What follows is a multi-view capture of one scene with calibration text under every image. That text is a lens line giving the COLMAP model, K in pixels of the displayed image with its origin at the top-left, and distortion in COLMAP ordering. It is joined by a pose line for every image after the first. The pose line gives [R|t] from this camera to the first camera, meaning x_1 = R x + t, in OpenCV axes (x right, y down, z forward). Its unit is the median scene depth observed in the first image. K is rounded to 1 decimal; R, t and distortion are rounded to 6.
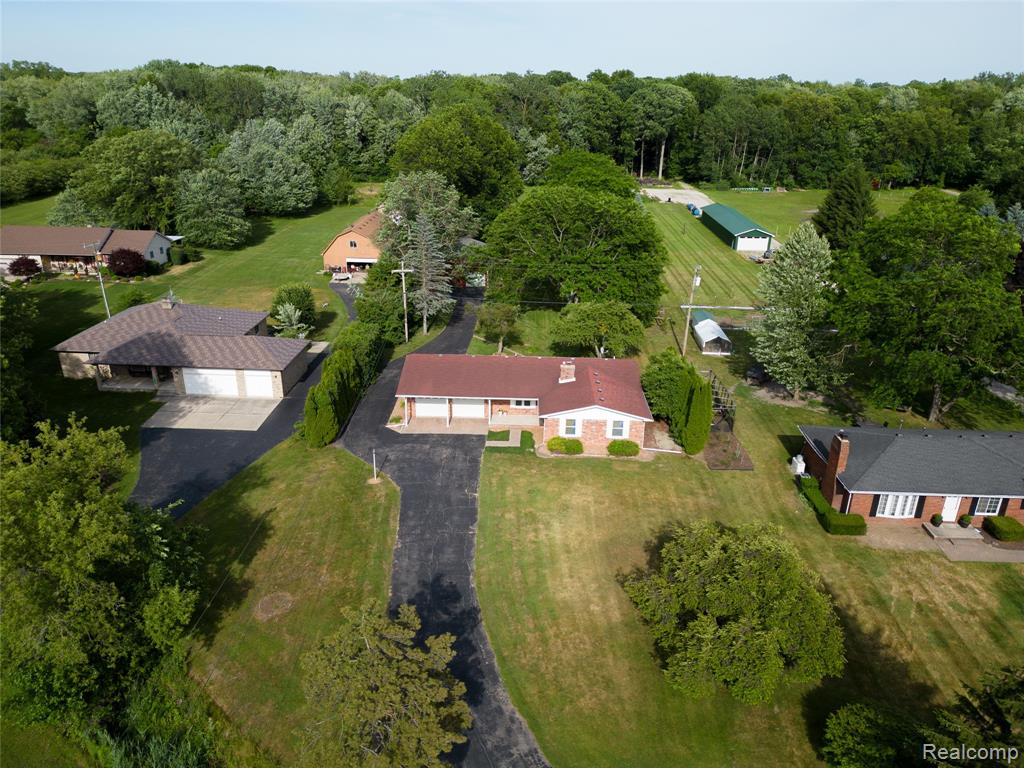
lens RADIAL K [[720.2, 0, 510.9], [0, 720.2, 382.4], [0, 0, 1]] dist [0.058669, -0.052266]
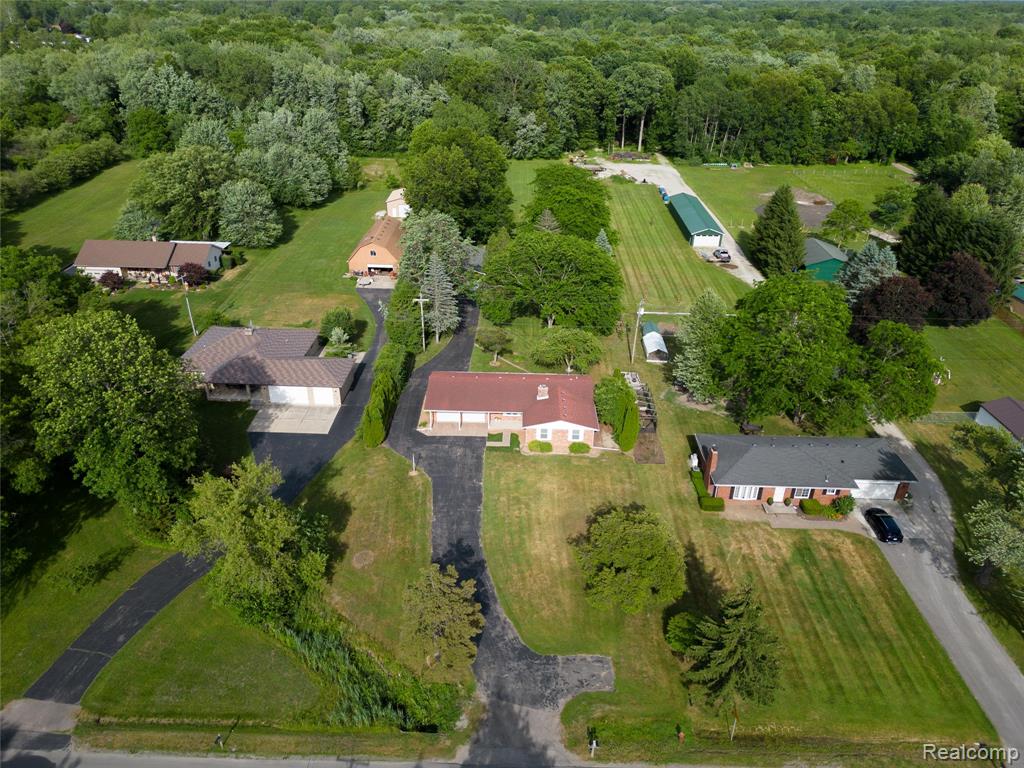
lens RADIAL K [[720.2, 0, 510.3], [0, 720.2, 382.6], [0, 0, 1]] dist [0.058669, -0.052266]
pose [[0.999942, -0.003117, 0.010262, -0.001016], [0.002007, 0.994314, 0.106472, -0.189129], [-0.010536, -0.106445, 0.994263, -0.429358]]
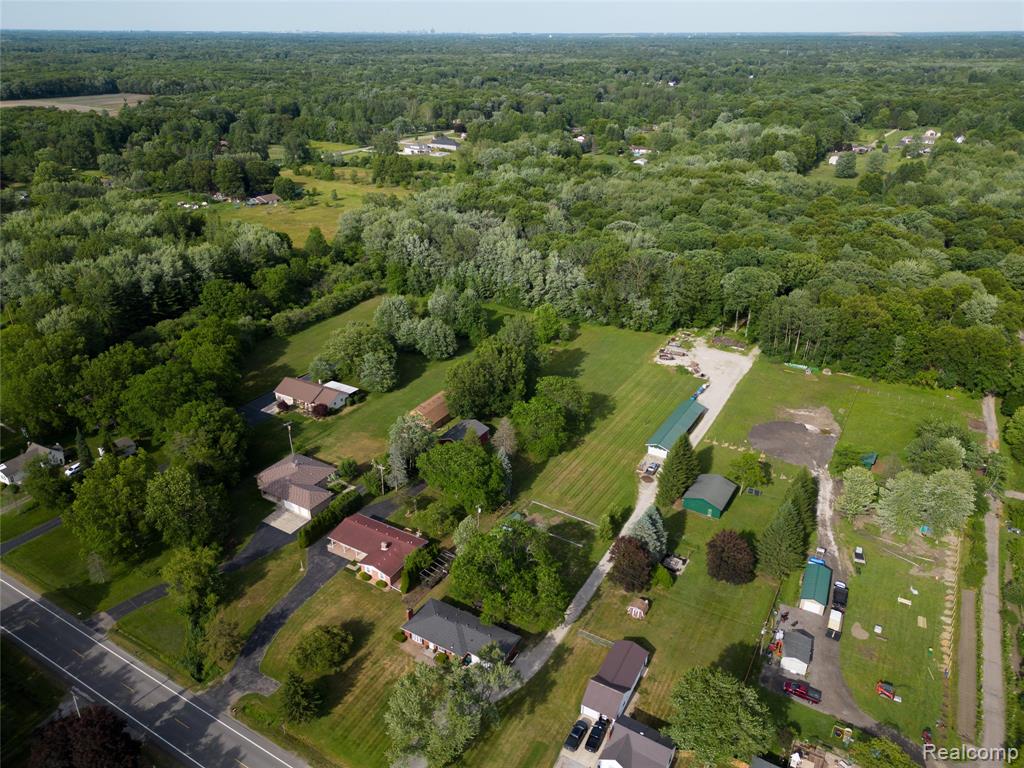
lens RADIAL K [[720.2, 0, 508.0], [0, 720.2, 380.0], [0, 0, 1]] dist [0.058669, -0.052266]
pose [[0.873599, 0.196888, -0.445040, 1.540403], [-0.171869, 0.980396, 0.096359, -0.947050], [0.455287, -0.007690, 0.890311, -1.133667]]
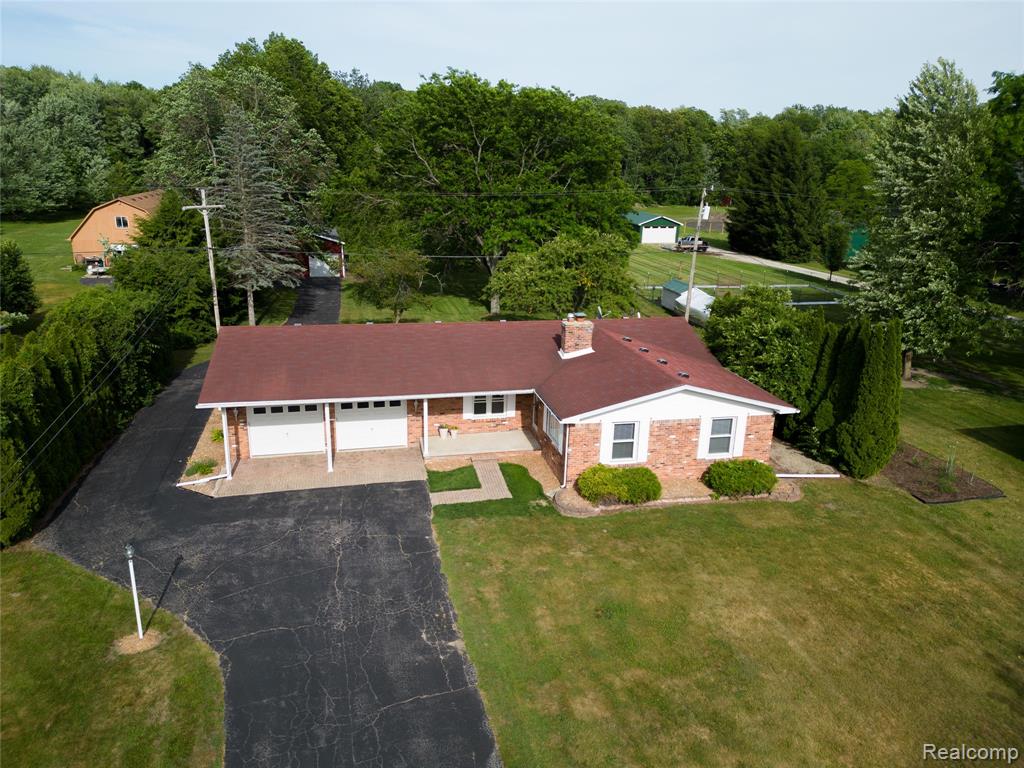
lens RADIAL K [[720.2, 0, 512.2], [0, 720.2, 377.6], [0, 0, 1]] dist [0.058669, -0.052266]
pose [[0.968607, -0.062202, 0.240690, -0.084501], [0.083418, 0.993380, -0.078975, 0.049720], [-0.234185, 0.096573, 0.967384, 0.551341]]
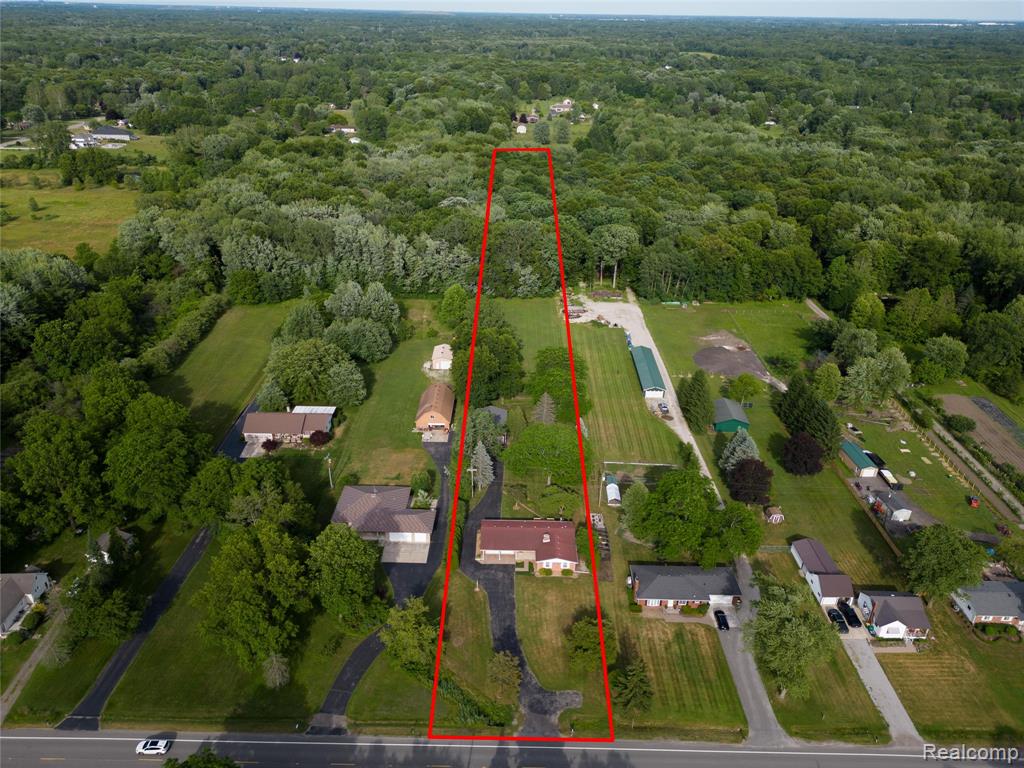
lens RADIAL K [[720.2, 0, 508.3], [0, 720.2, 380.5], [0, 0, 1]] dist [0.058669, -0.052266]
pose [[0.999815, -0.008390, 0.017304, -0.098038], [0.006921, 0.996499, 0.083318, -0.800907], [-0.017943, -0.083183, 0.996373, -1.532217]]
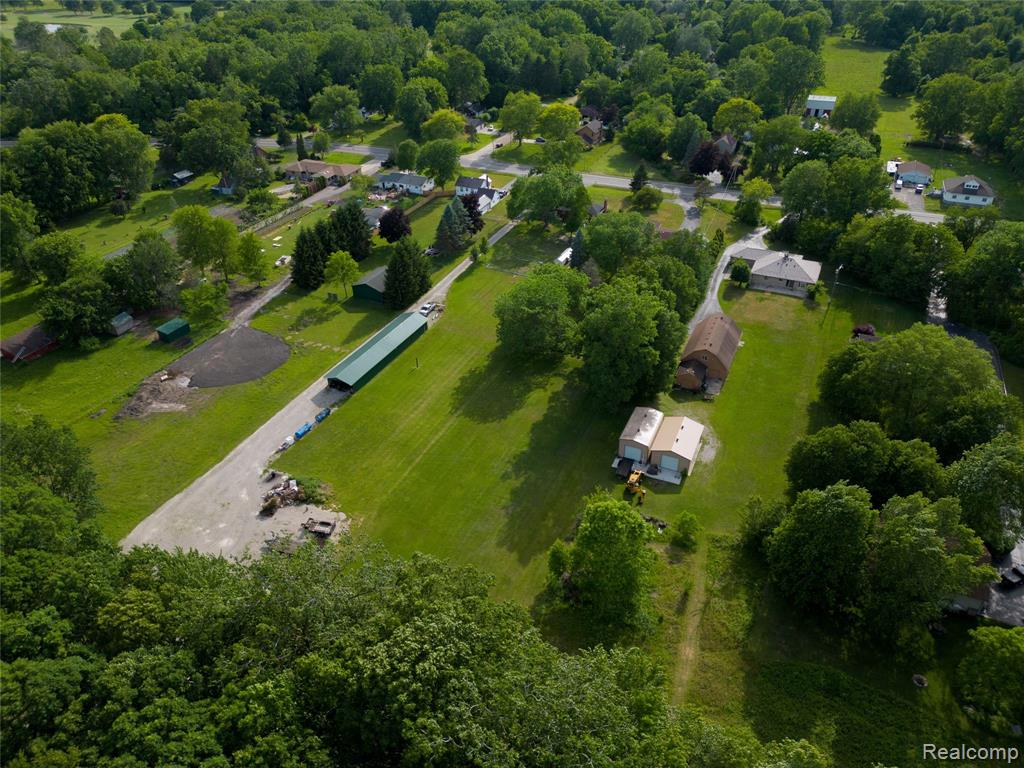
lens RADIAL K [[720.2, 0, 510.6], [0, 720.2, 381.7], [0, 0, 1]] dist [0.058669, -0.052266]
pose [[-0.924105, -0.213645, 0.316838, -0.580375], [0.141547, 0.578774, 0.803110, -2.518235], [-0.354958, 0.787005, -0.504607, 3.653844]]
